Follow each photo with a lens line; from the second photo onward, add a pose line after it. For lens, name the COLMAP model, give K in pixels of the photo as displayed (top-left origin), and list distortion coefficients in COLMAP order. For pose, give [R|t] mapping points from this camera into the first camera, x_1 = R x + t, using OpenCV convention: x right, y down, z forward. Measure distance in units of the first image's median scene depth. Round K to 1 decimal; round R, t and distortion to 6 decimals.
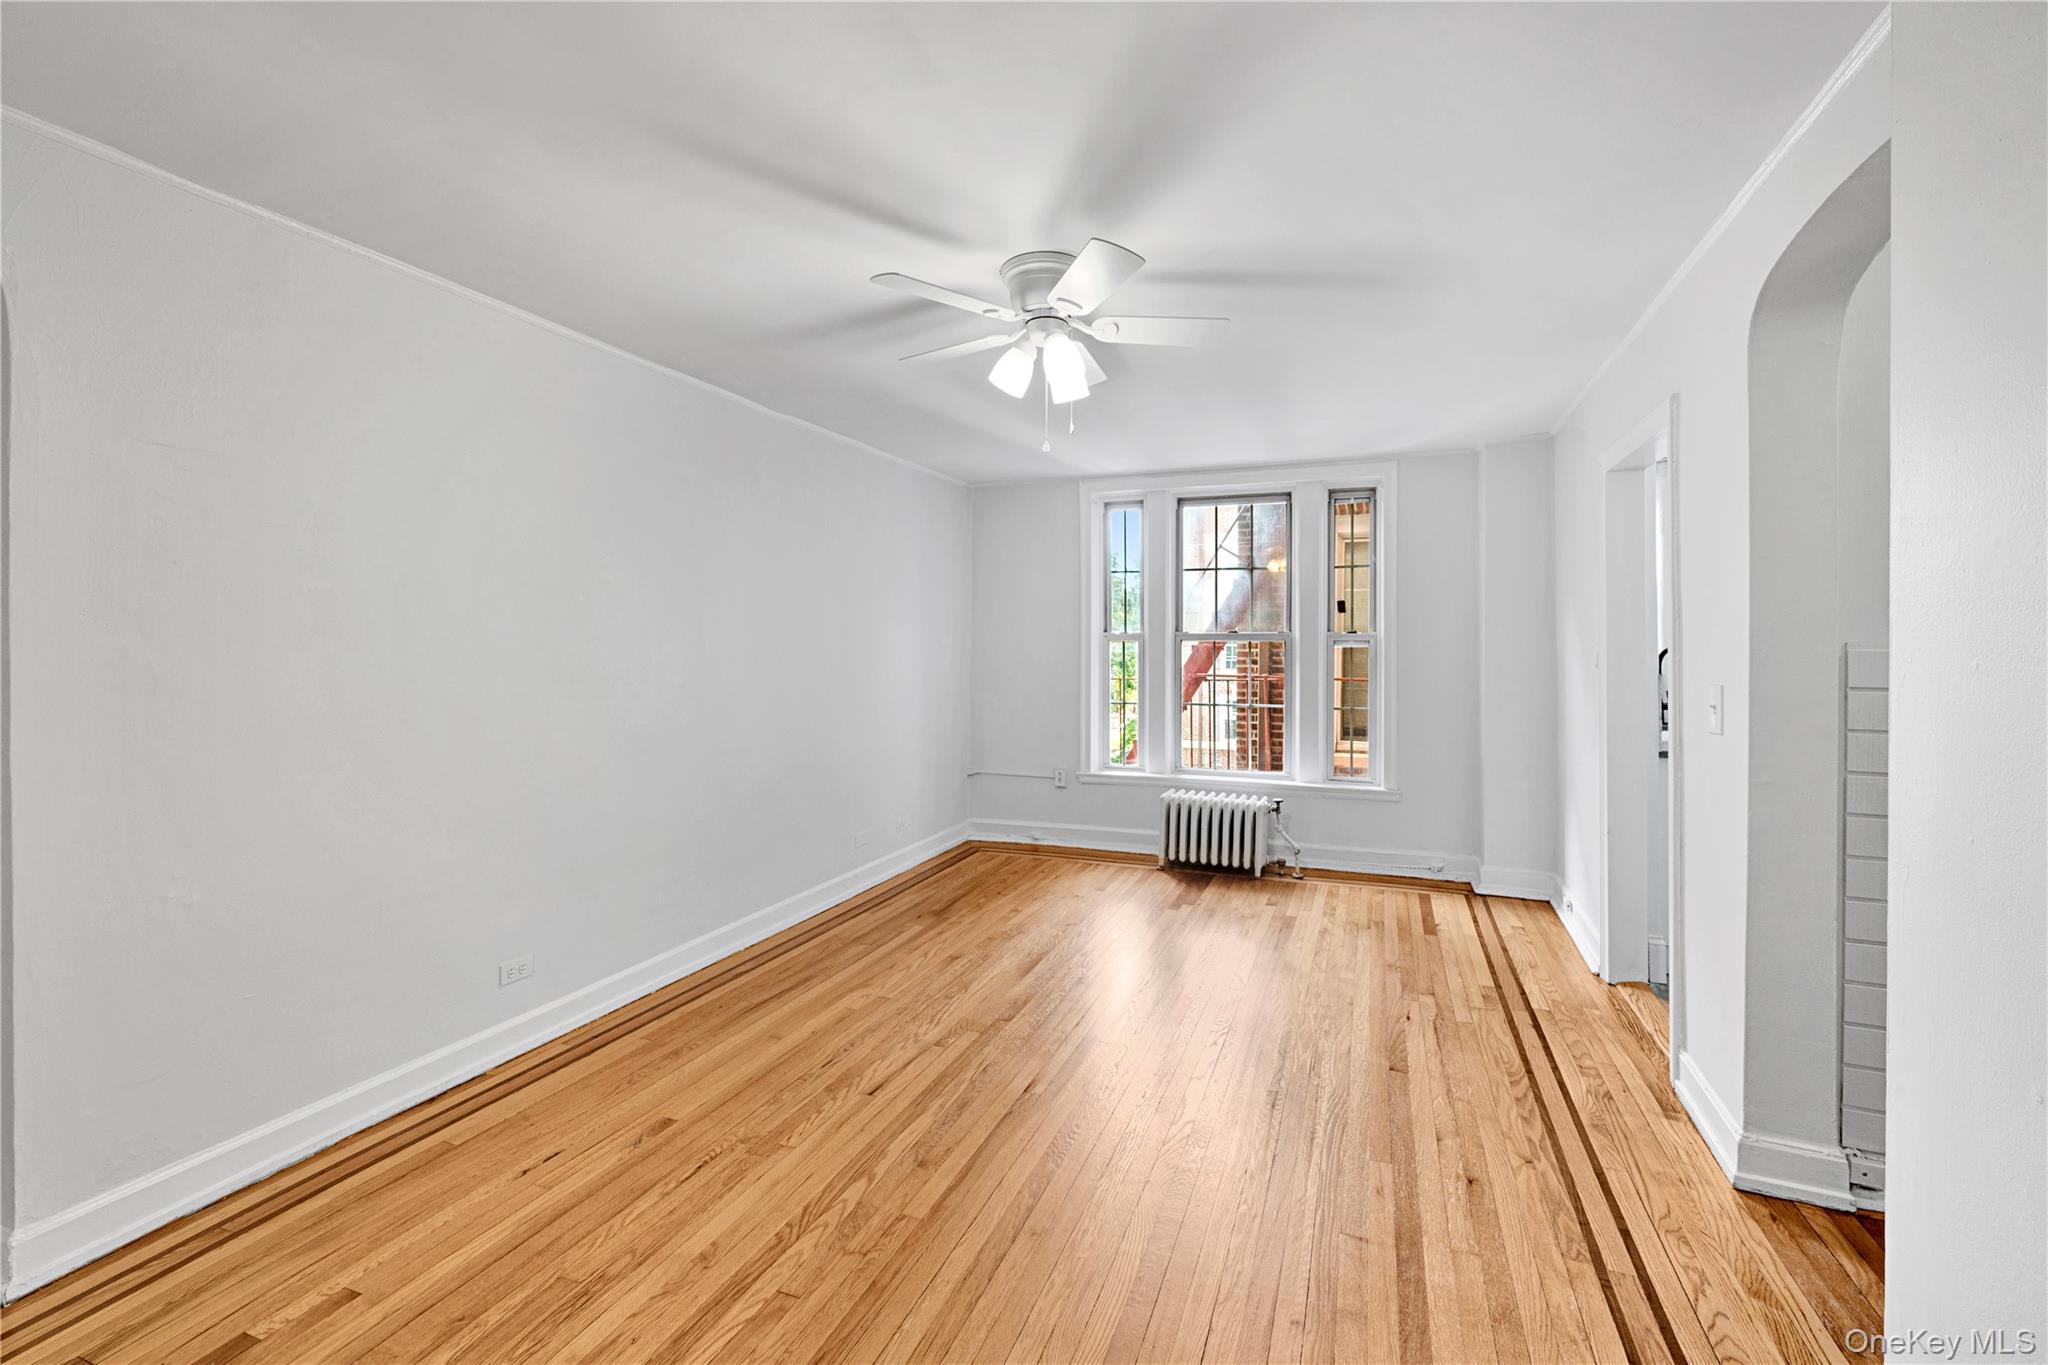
lens RADIAL K [[844.0, 0, 1072.3], [0, 844.0, 655.9], [0, 0, 1]] dist [0.001383, -0.000826]
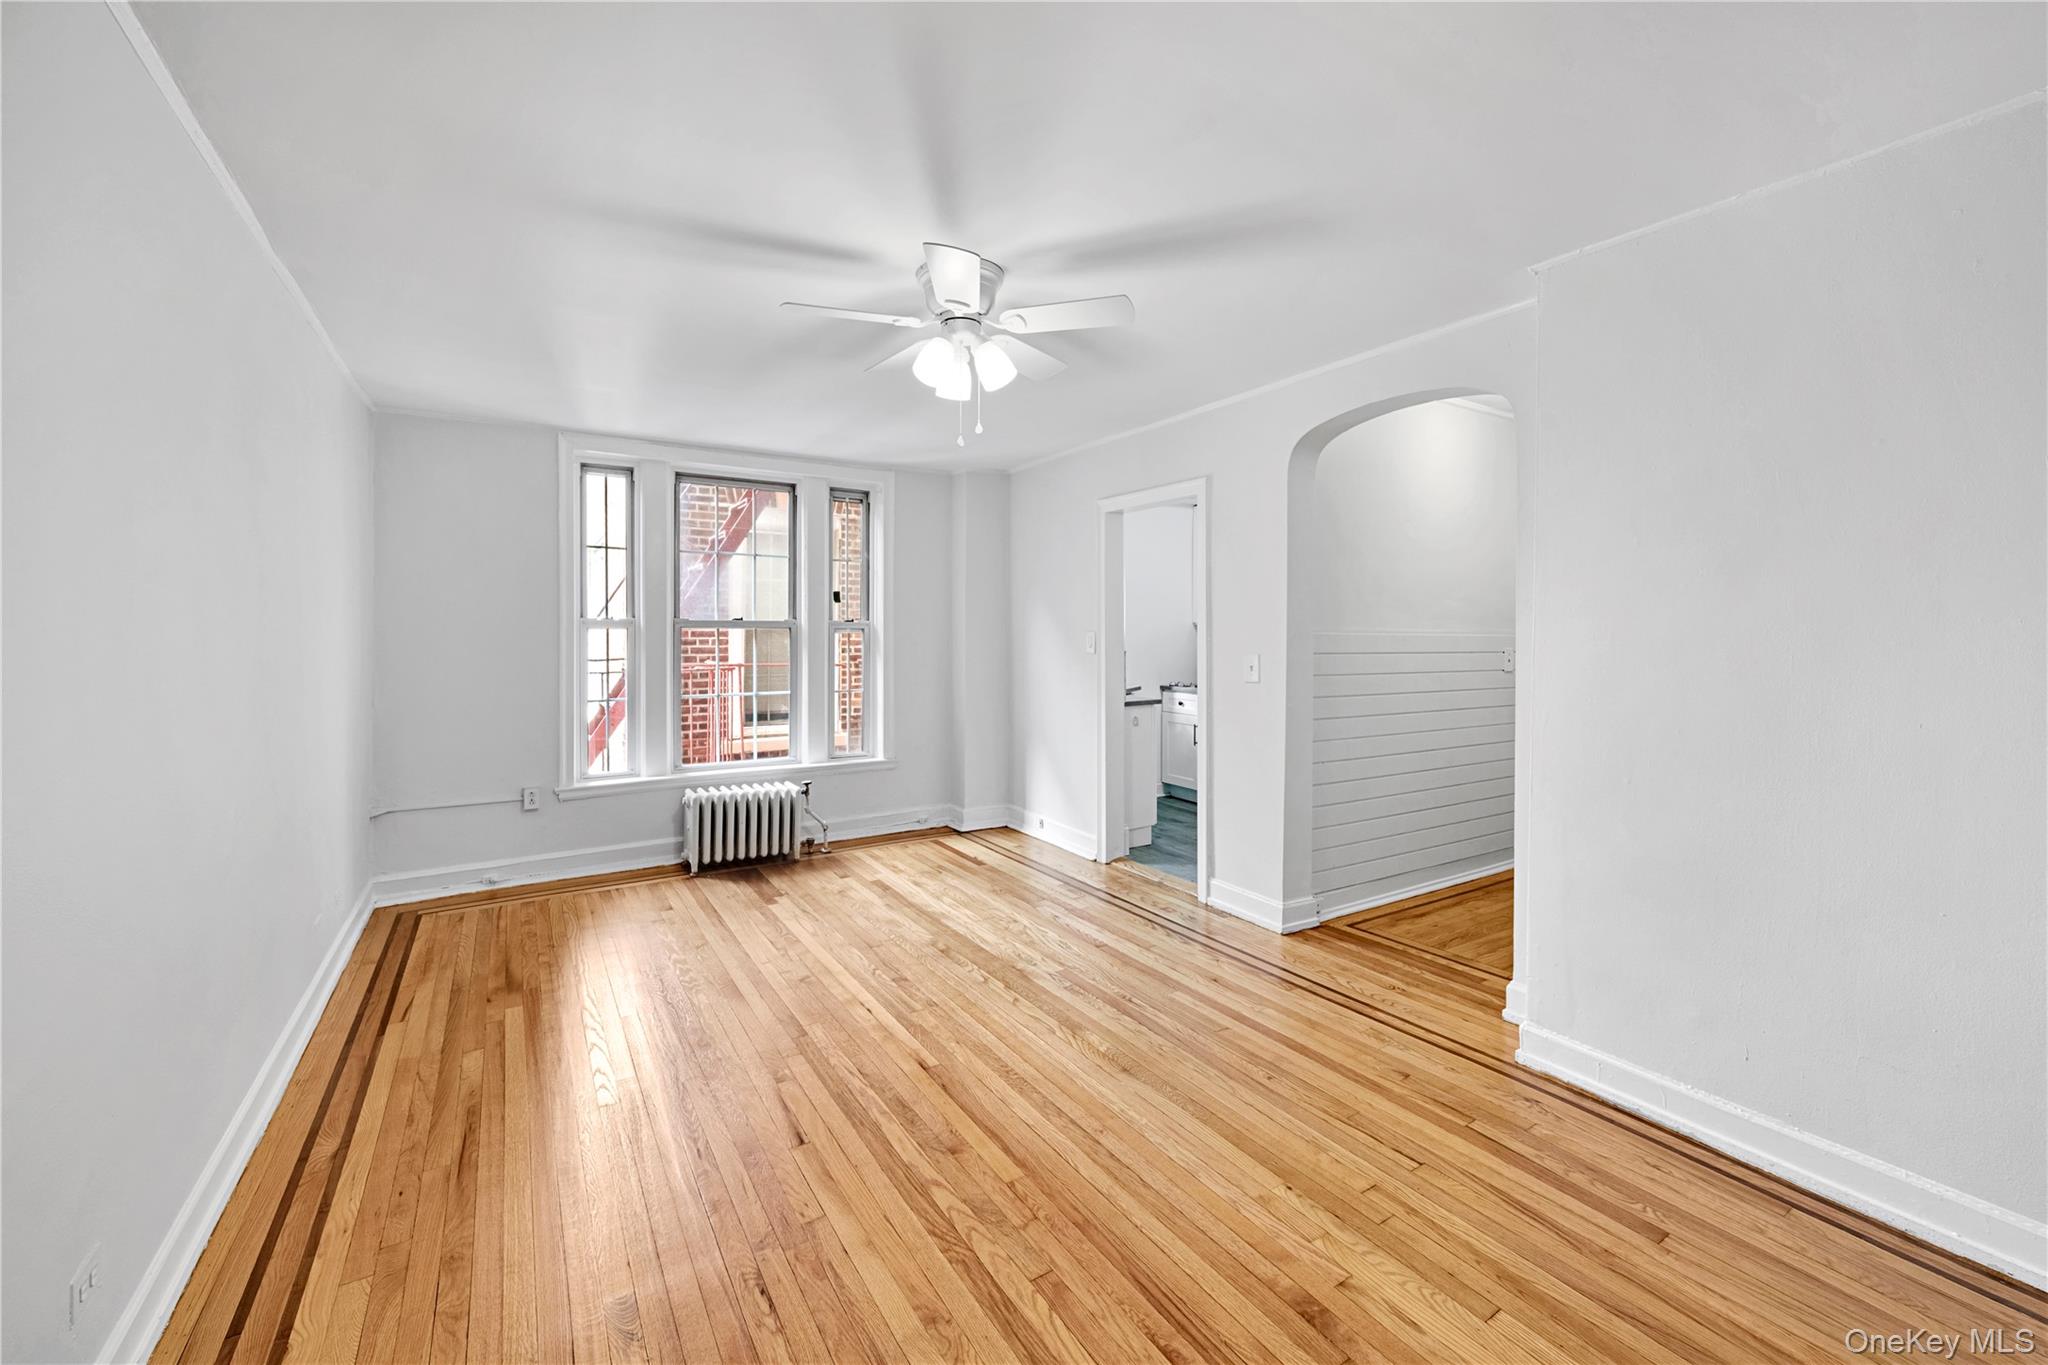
lens RADIAL K [[844.0, 0, 1038.8], [0, 844.0, 675.5], [0, 0, 1]] dist [0.001383, -0.000826]
pose [[0.603567, -0.041843, 0.796214, -0.504777], [0.012568, 0.998997, 0.042973, -0.002641], [-0.797213, -0.015930, 0.603487, 0.182764]]
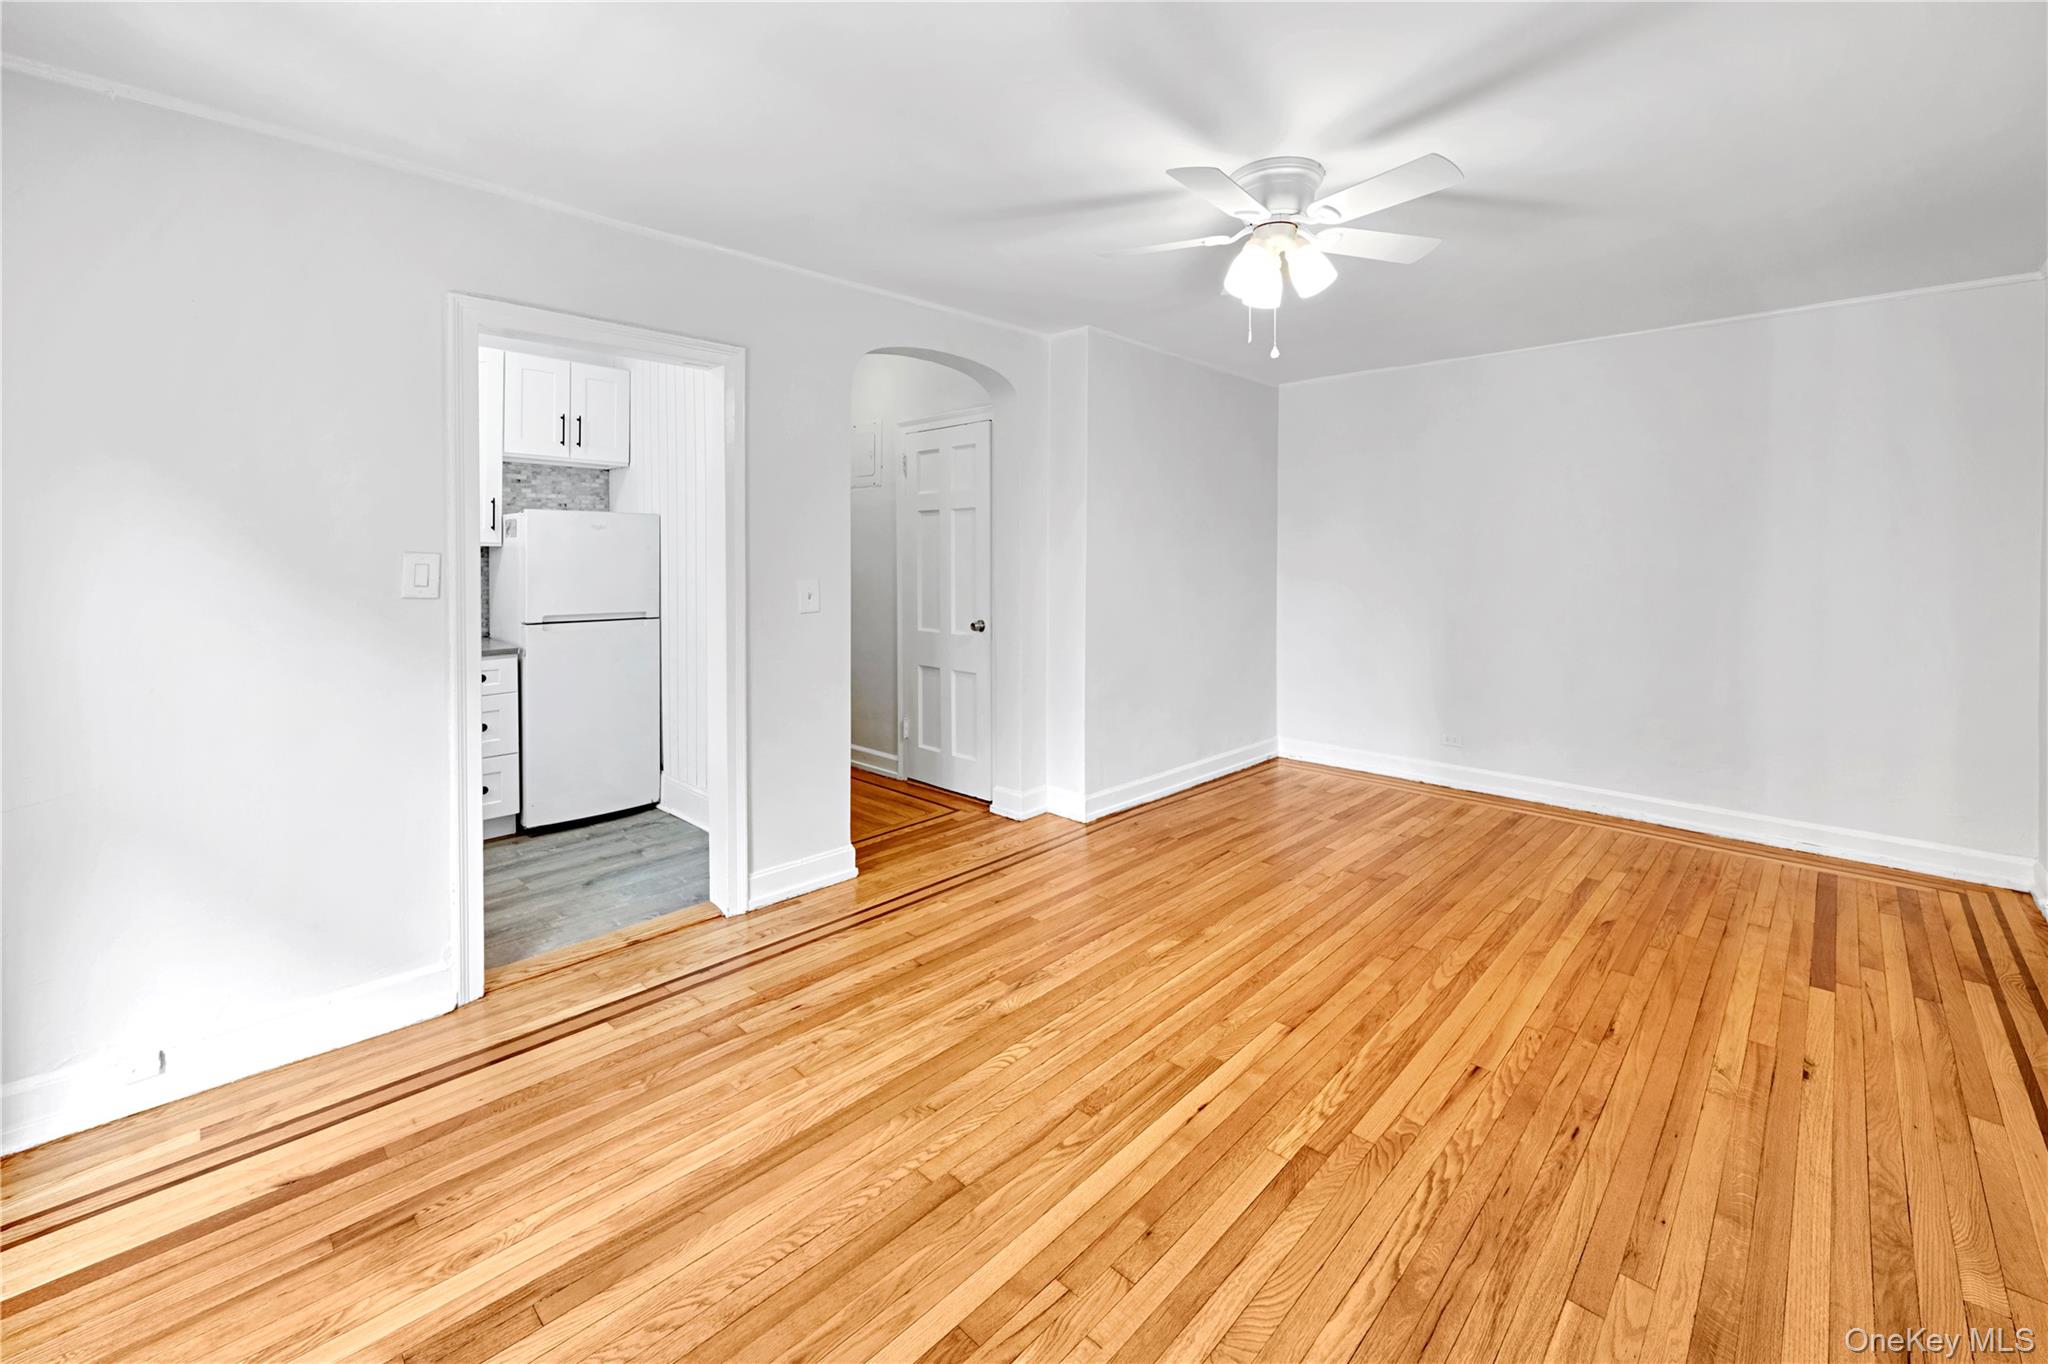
lens RADIAL K [[844.0, 0, 1047.7], [0, 844.0, 564.9], [0, 0, 1]] dist [0.001383, -0.000826]
pose [[-0.922608, -0.003469, 0.385722, -0.107583], [0.008386, 0.999543, 0.029047, -0.015058], [-0.385647, 0.030034, -0.922158, 1.276214]]
